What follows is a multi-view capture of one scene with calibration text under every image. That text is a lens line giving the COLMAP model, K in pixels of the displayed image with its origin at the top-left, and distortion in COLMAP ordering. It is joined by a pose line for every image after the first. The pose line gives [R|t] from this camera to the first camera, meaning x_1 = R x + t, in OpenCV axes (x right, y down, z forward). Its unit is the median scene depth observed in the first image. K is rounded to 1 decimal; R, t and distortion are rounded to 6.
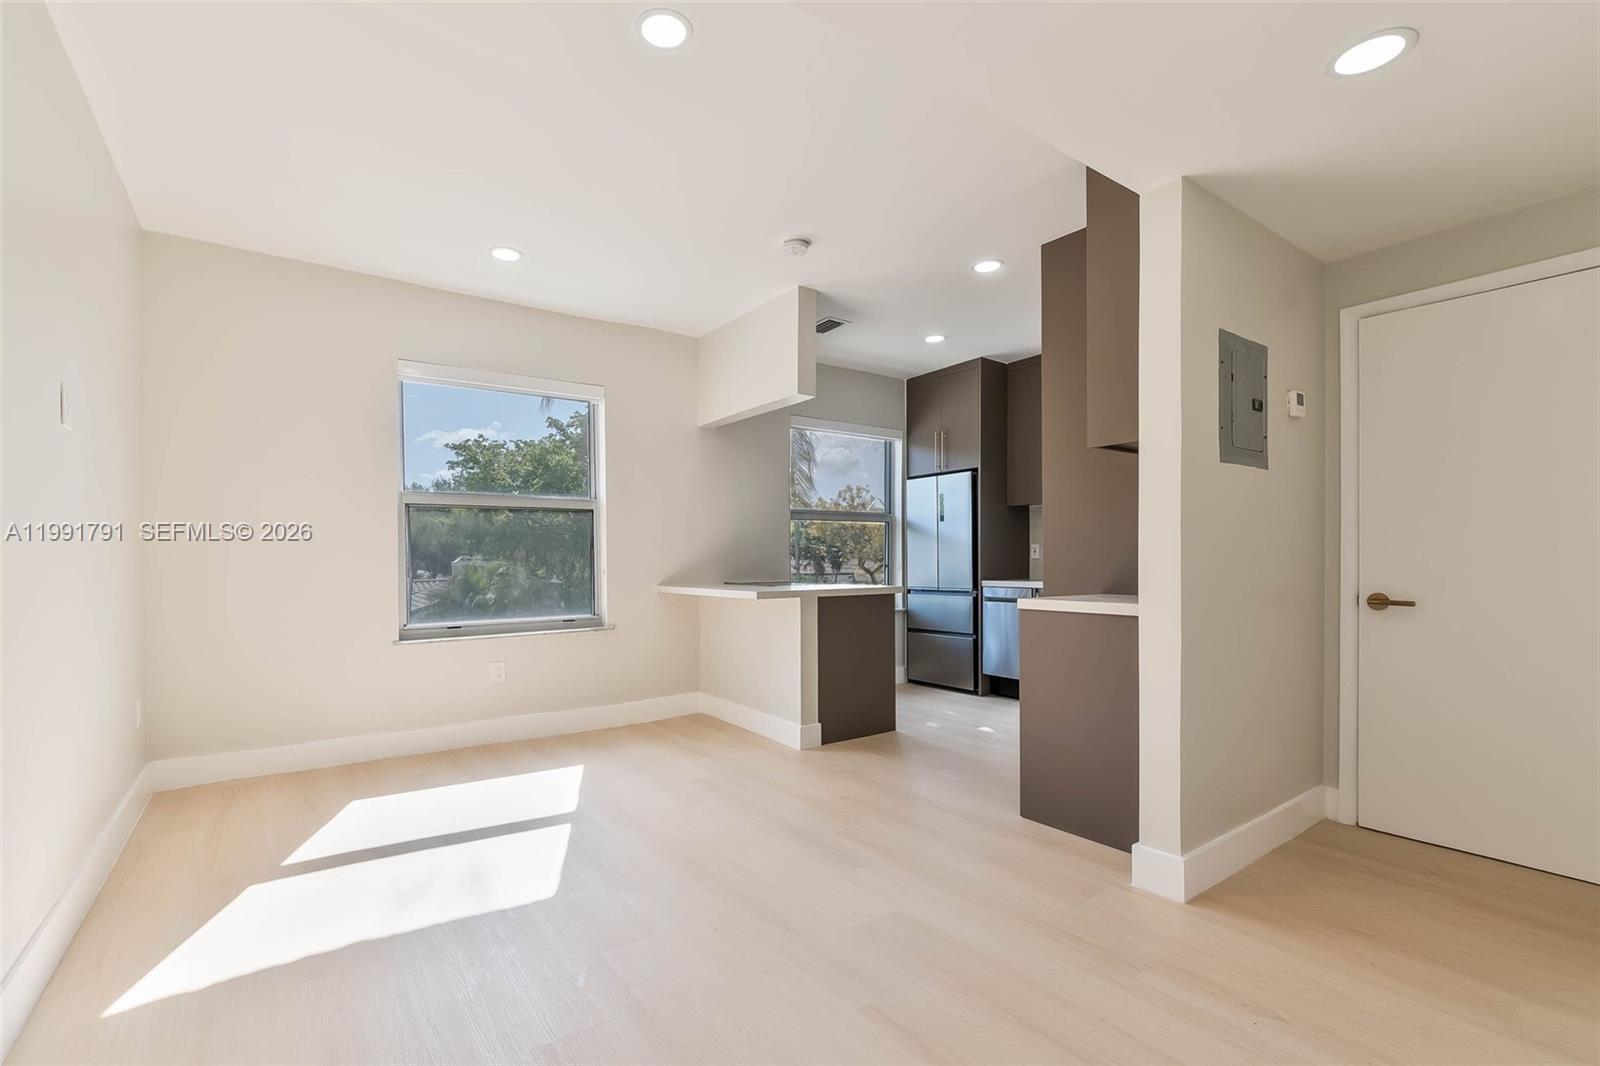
lens RADIAL K [[719.3, 0, 783.2], [0, 719.3, 568.6], [0, 0, 1]] dist [0.004252, -0.016146]
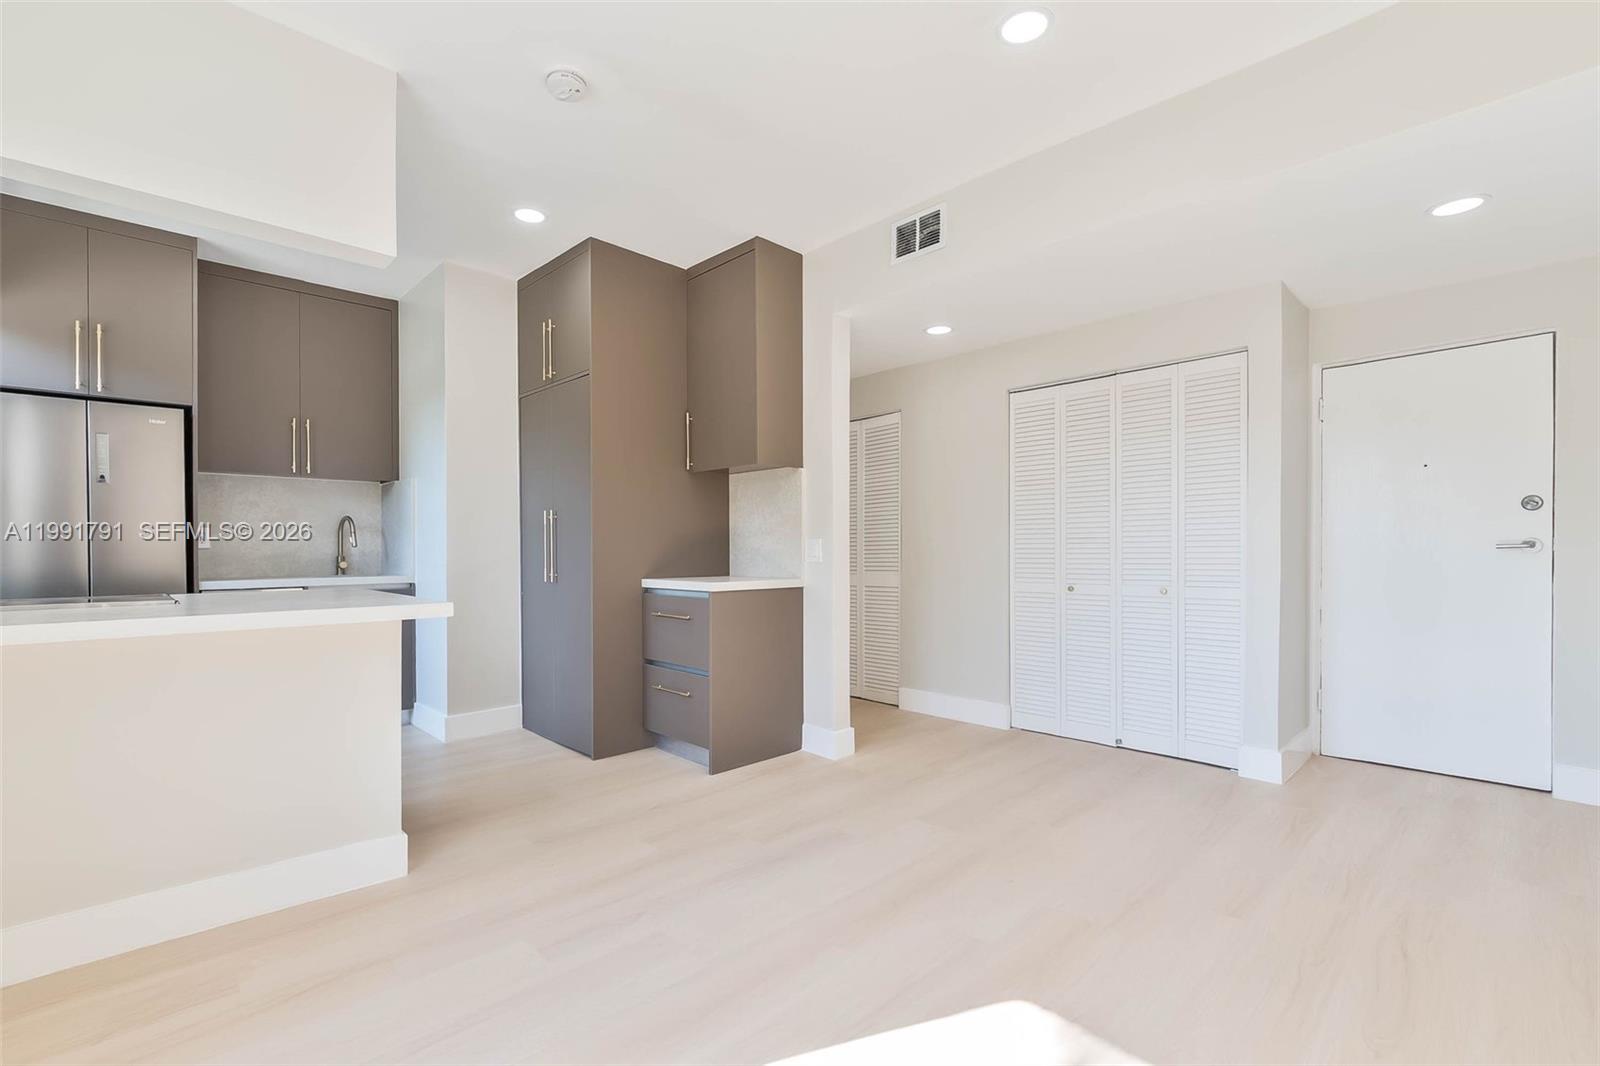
lens RADIAL K [[719.3, 0, 766.4], [0, 719.3, 558.5], [0, 0, 1]] dist [0.004252, -0.016146]
pose [[-0.136977, -0.003048, 0.990570, -0.433513], [0.016809, 0.999844, 0.005400, 0.001361], [-0.990432, 0.017390, -0.136904, 0.581999]]
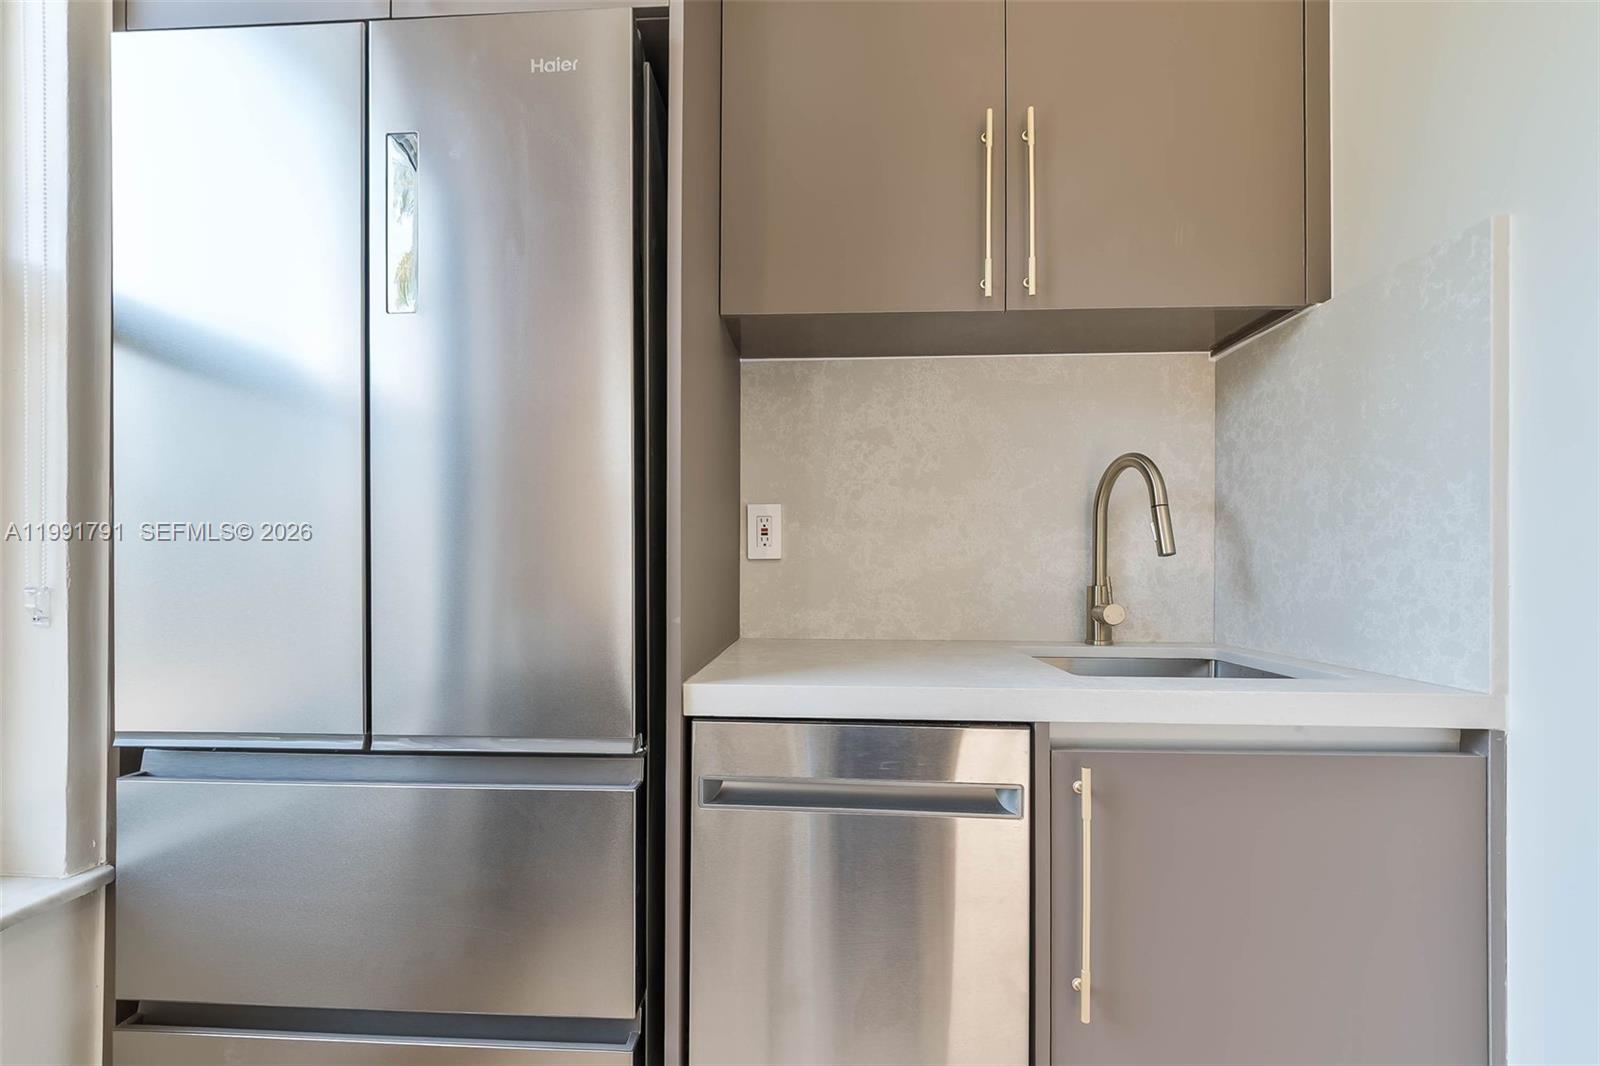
lens RADIAL K [[714.1, 0, 778.4], [0, 714.1, 567.5], [0, 0, 1]] dist [0.002138, -0.000377]
pose [[0.625414, 0.004087, 0.780283, 0.157084], [0.003033, 0.999966, -0.007668, -0.009472], [-0.780287, 0.007162, 0.625380, 0.874934]]
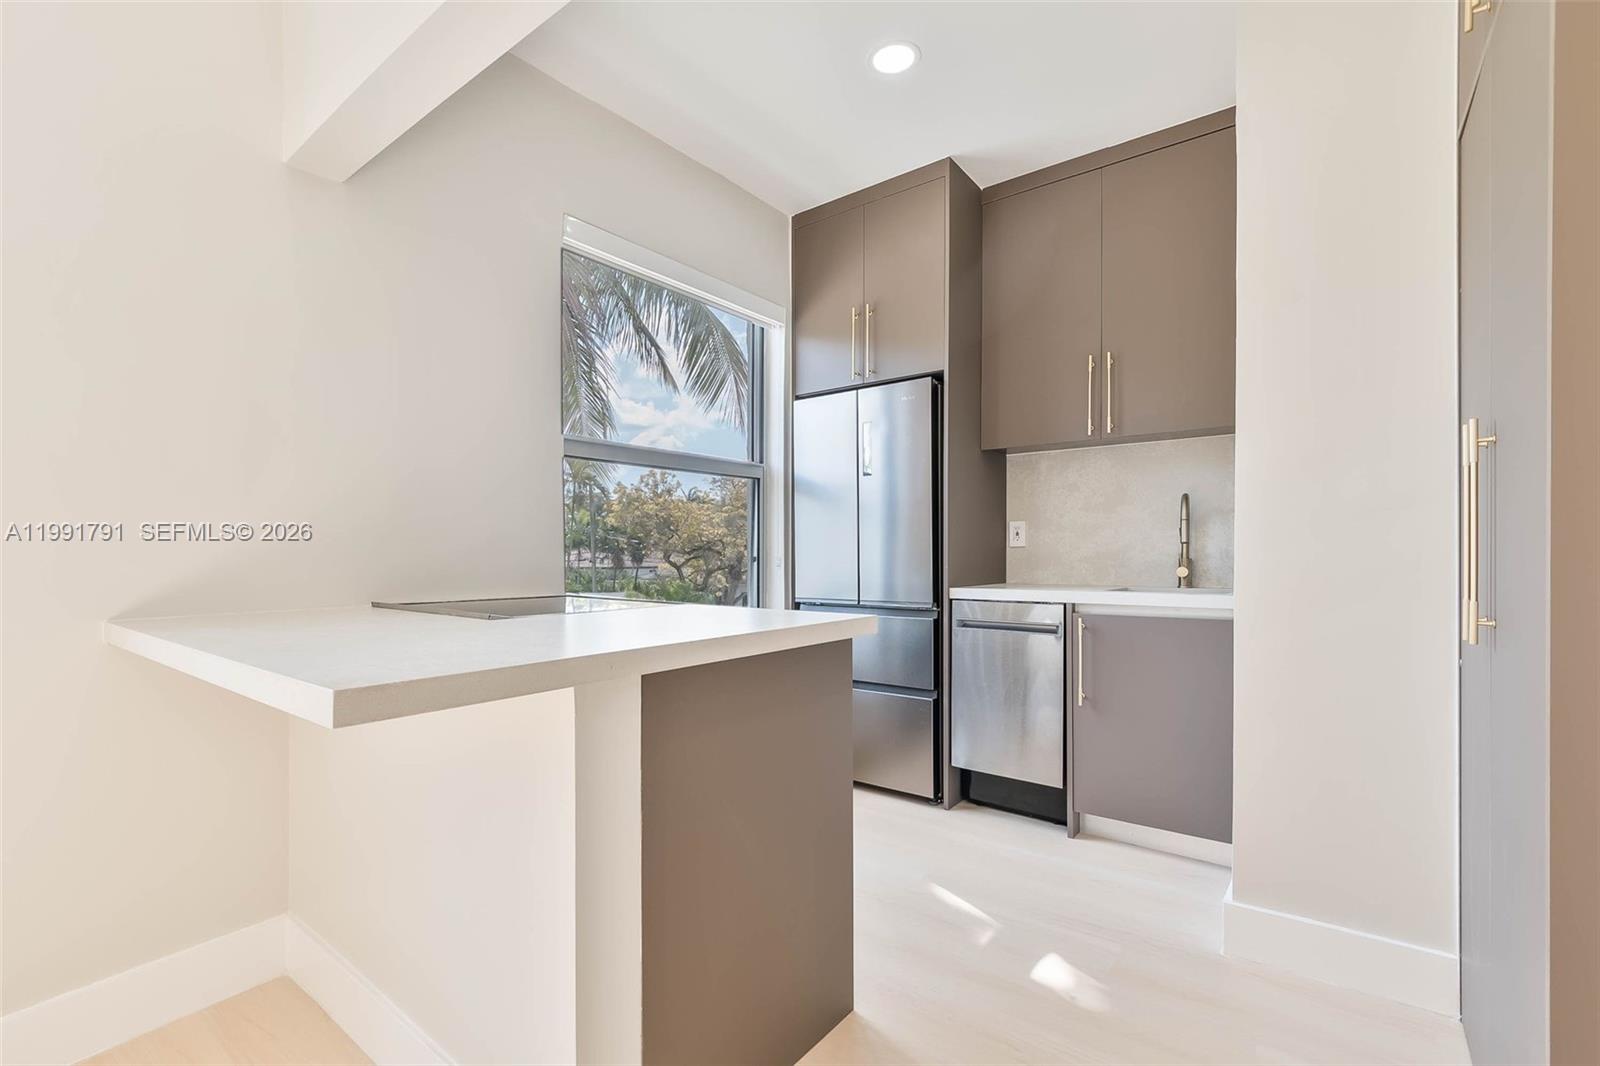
lens RADIAL K [[719.3, 0, 796.8], [0, 719.3, 569.8], [0, 0, 1]] dist [0.004252, -0.016146]
pose [[0.957035, -0.004583, 0.289938, 0.018313], [0.001312, 0.999933, 0.011475, -0.002524], [-0.289971, -0.010602, 0.956977, 0.531461]]
